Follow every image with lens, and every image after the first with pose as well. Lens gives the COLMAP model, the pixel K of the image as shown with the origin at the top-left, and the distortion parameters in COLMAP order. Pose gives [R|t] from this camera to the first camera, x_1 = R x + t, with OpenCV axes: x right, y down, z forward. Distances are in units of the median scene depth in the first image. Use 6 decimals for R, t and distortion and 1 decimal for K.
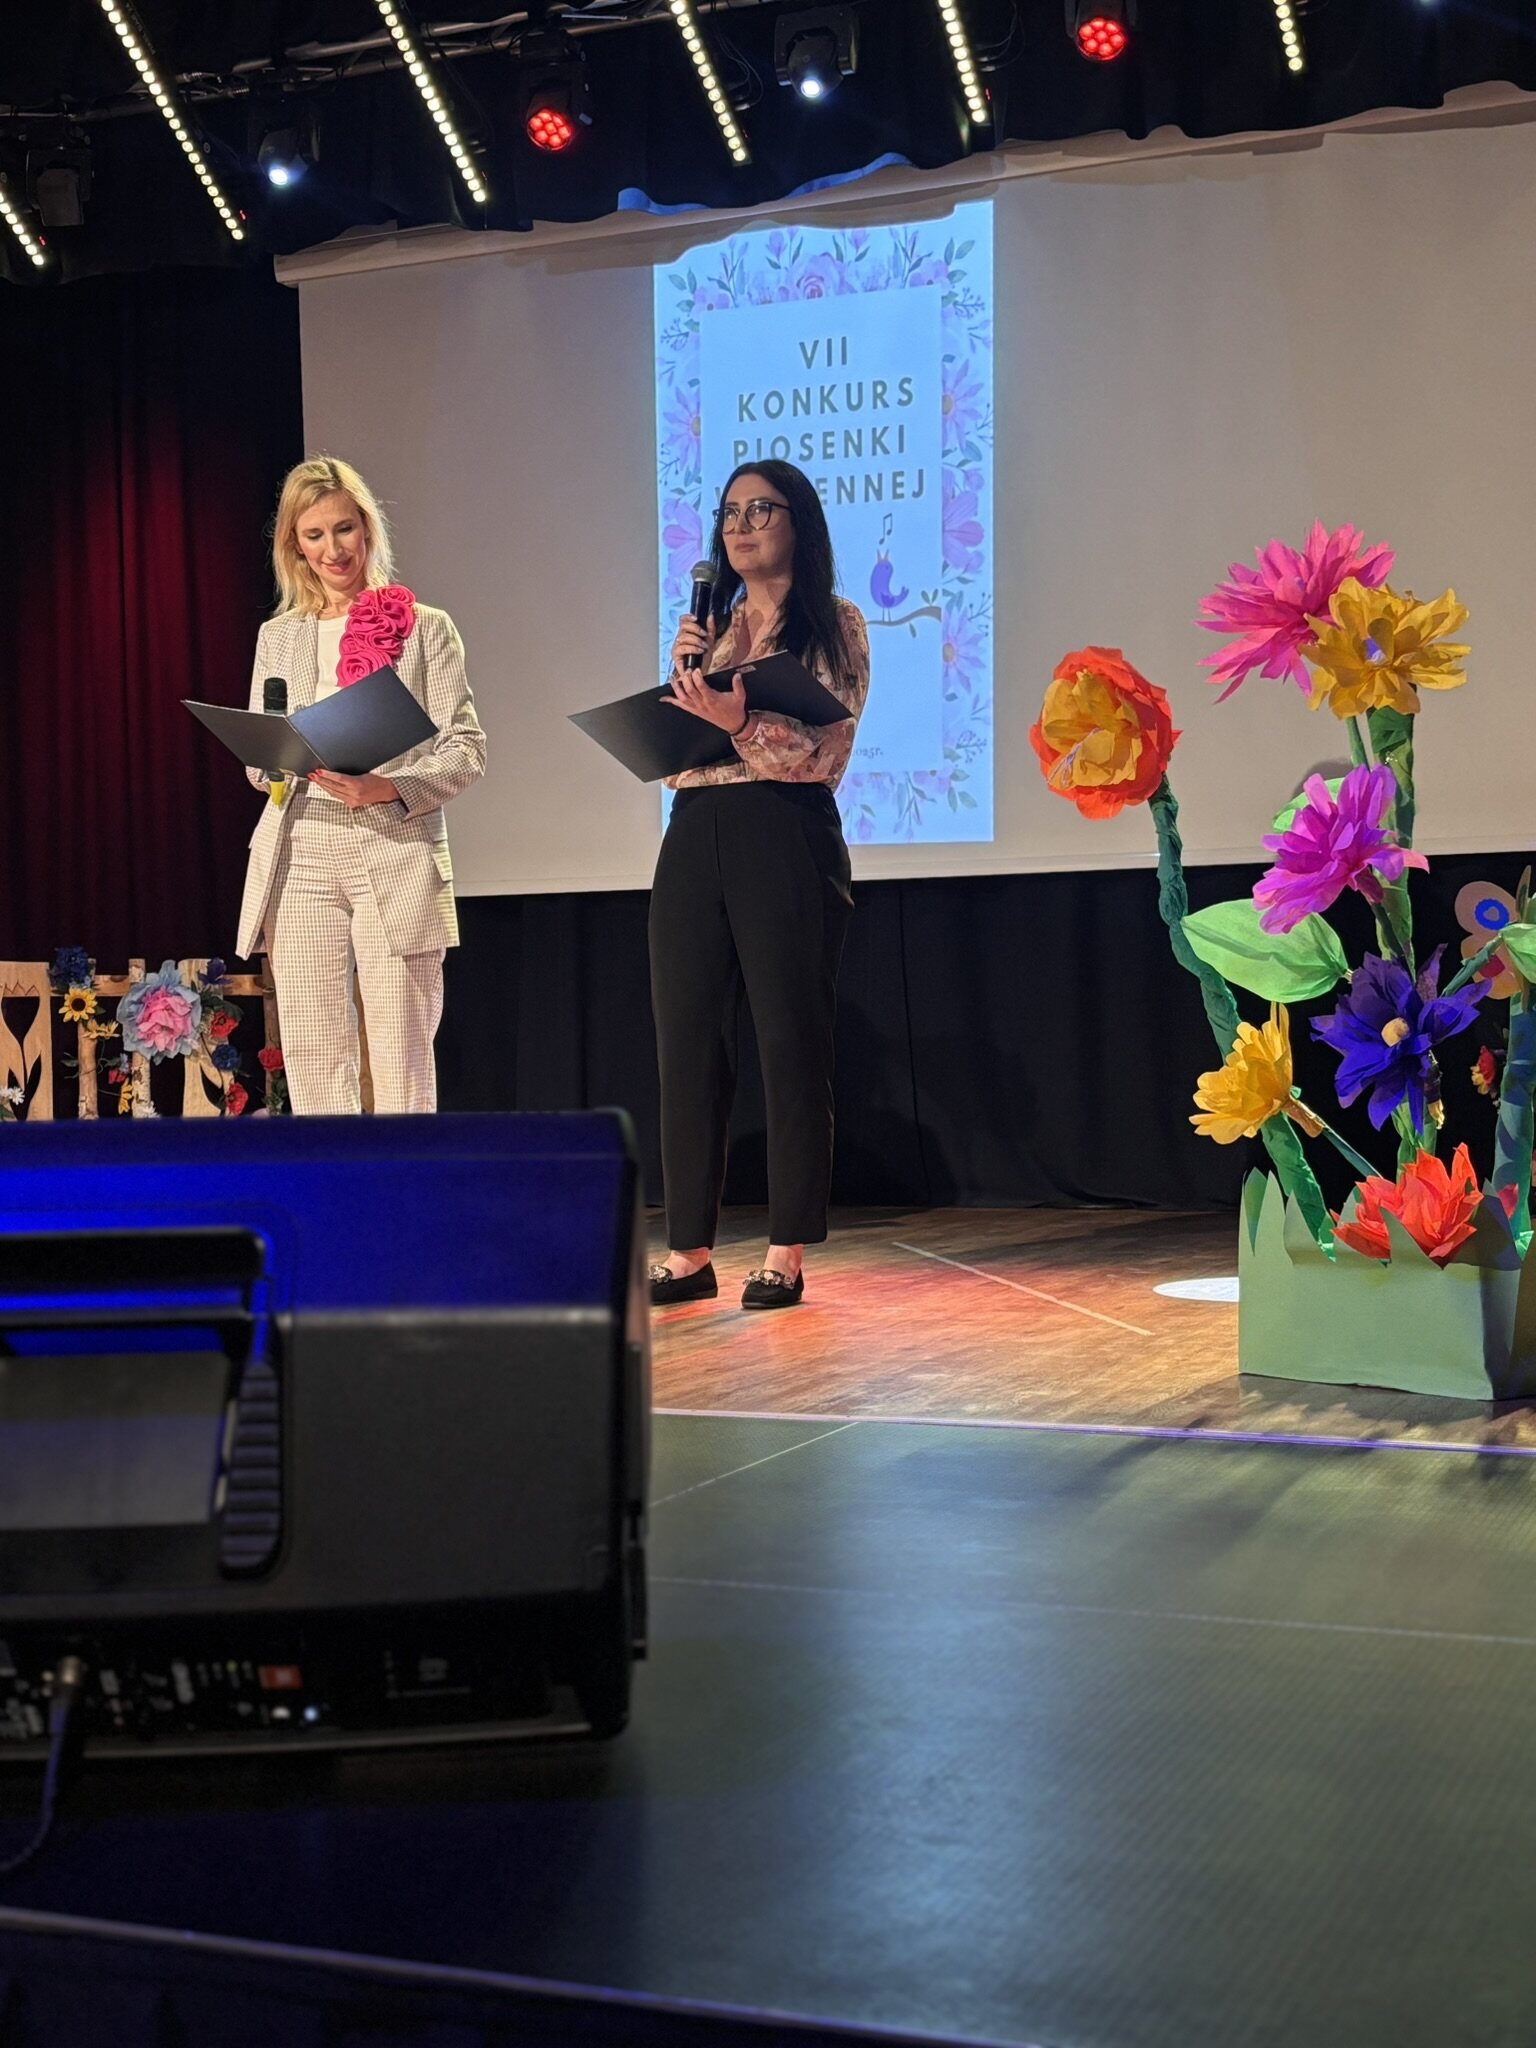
lens RADIAL K [[2685.8, 0, 773.4], [0, 2685.8, 1036.5], [0, 0, 1]] dist [0.221443, -0.721113]
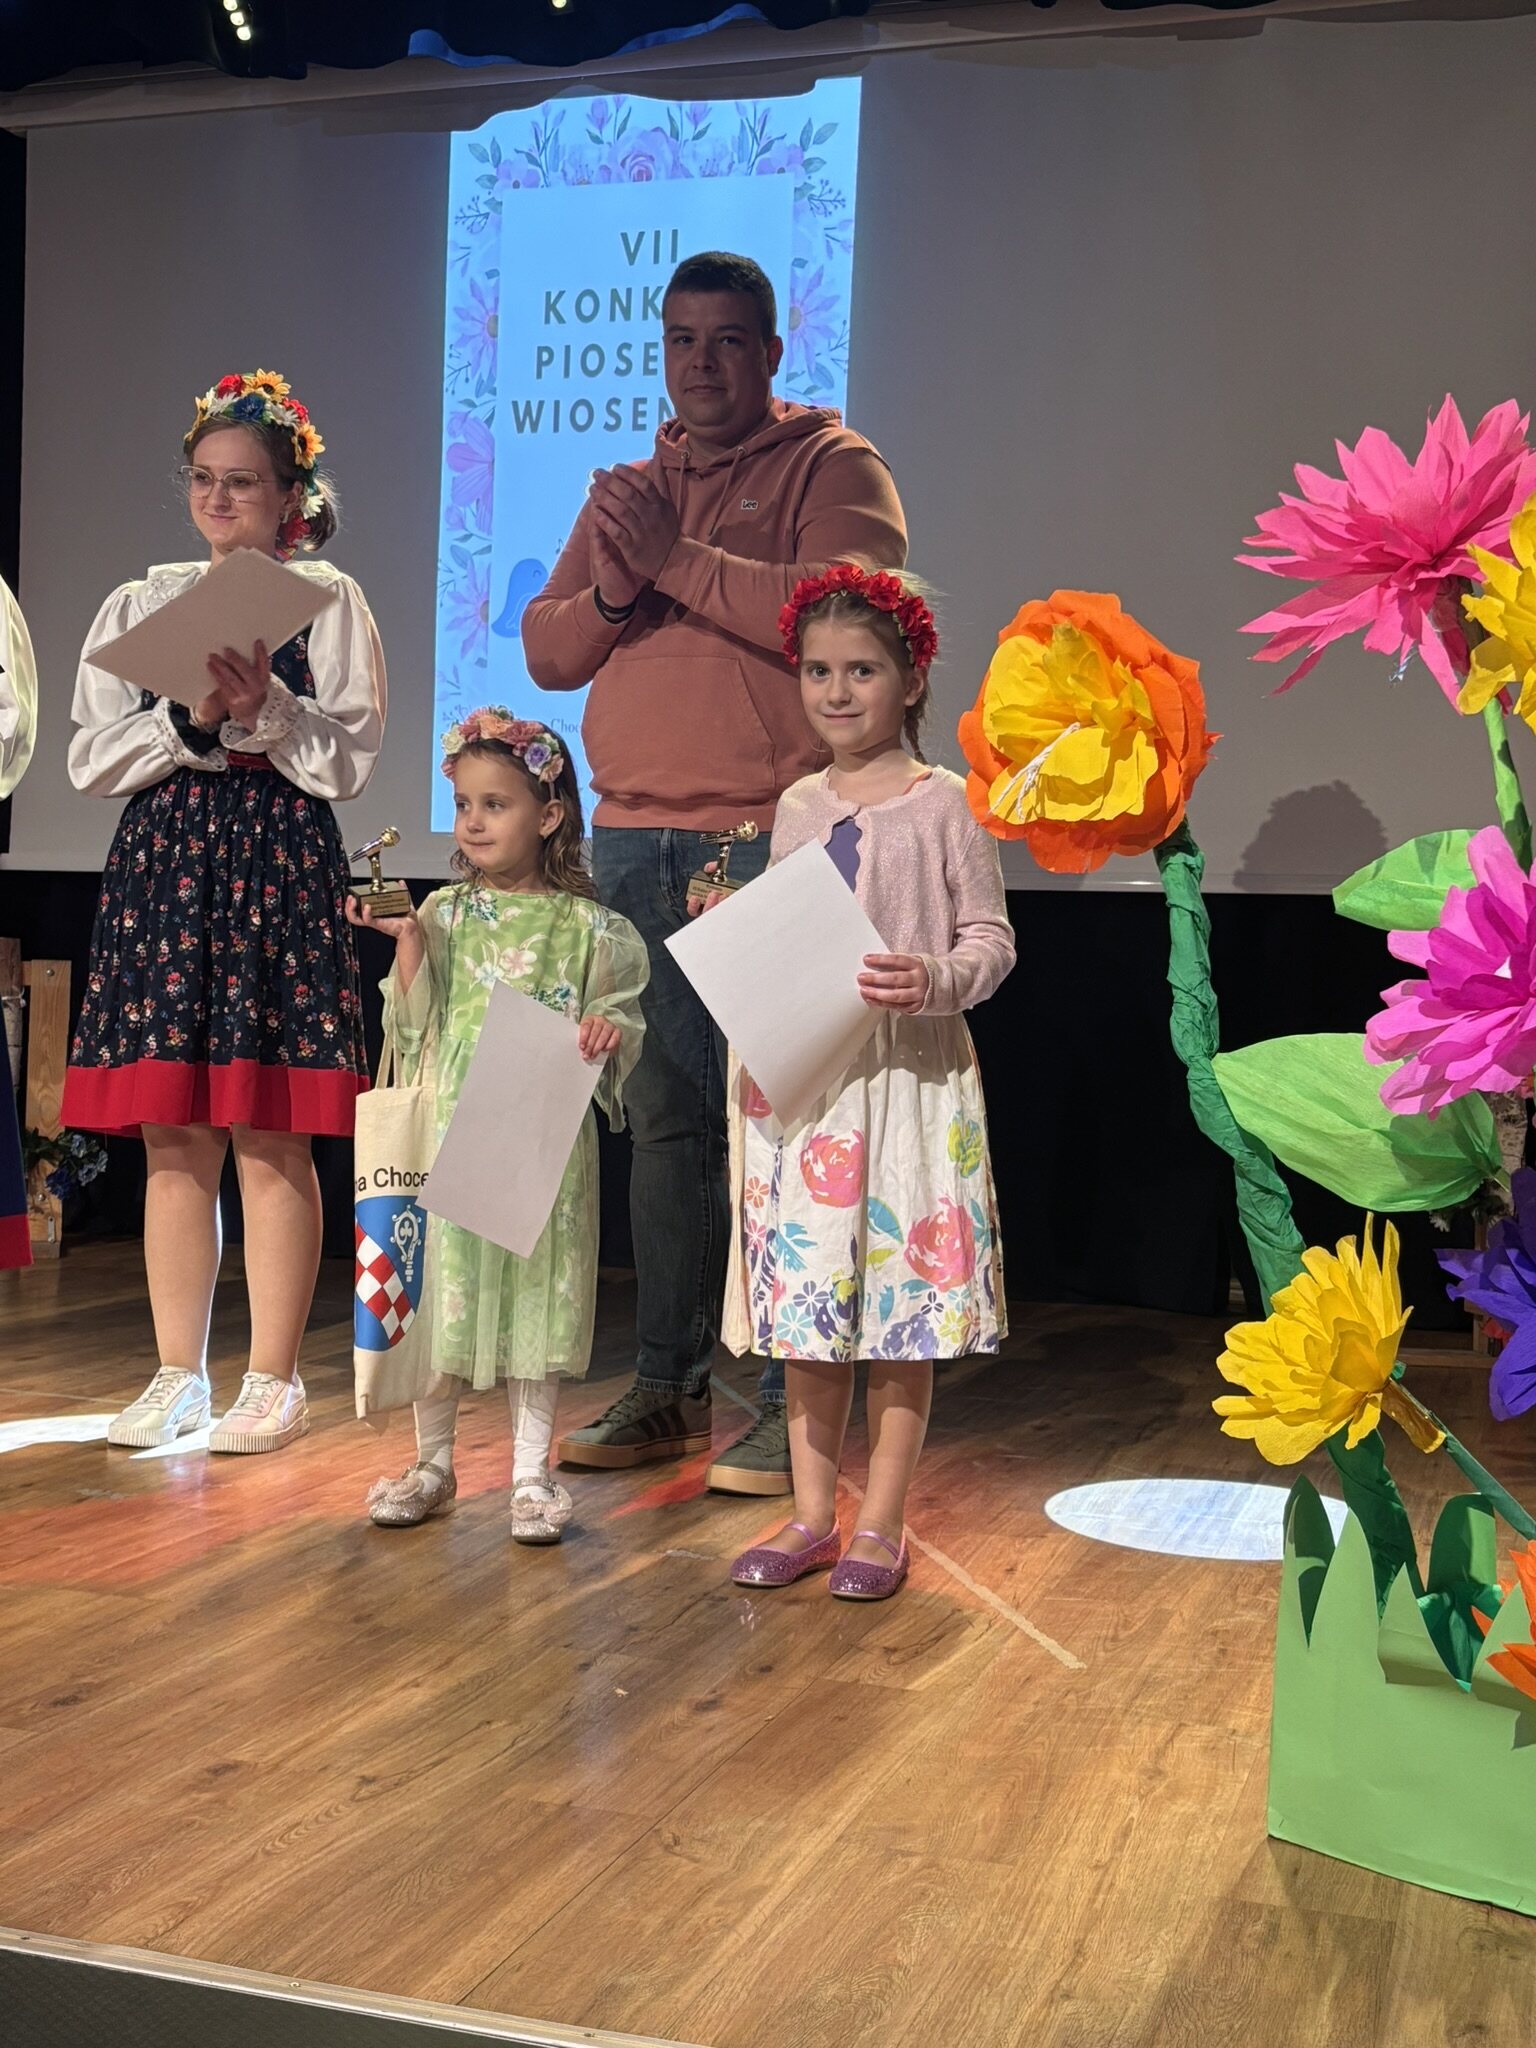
lens RADIAL K [[2452.4, 0, 766.4], [0, 2452.4, 1013.4], [0, 0, 1]] dist [0.176491, -0.572710]
pose [[0.995791, 0.048757, 0.077610, 0.006527], [-0.049701, 0.998711, 0.010284, -0.026944], [-0.077009, -0.014098, 0.996931, 0.237271]]
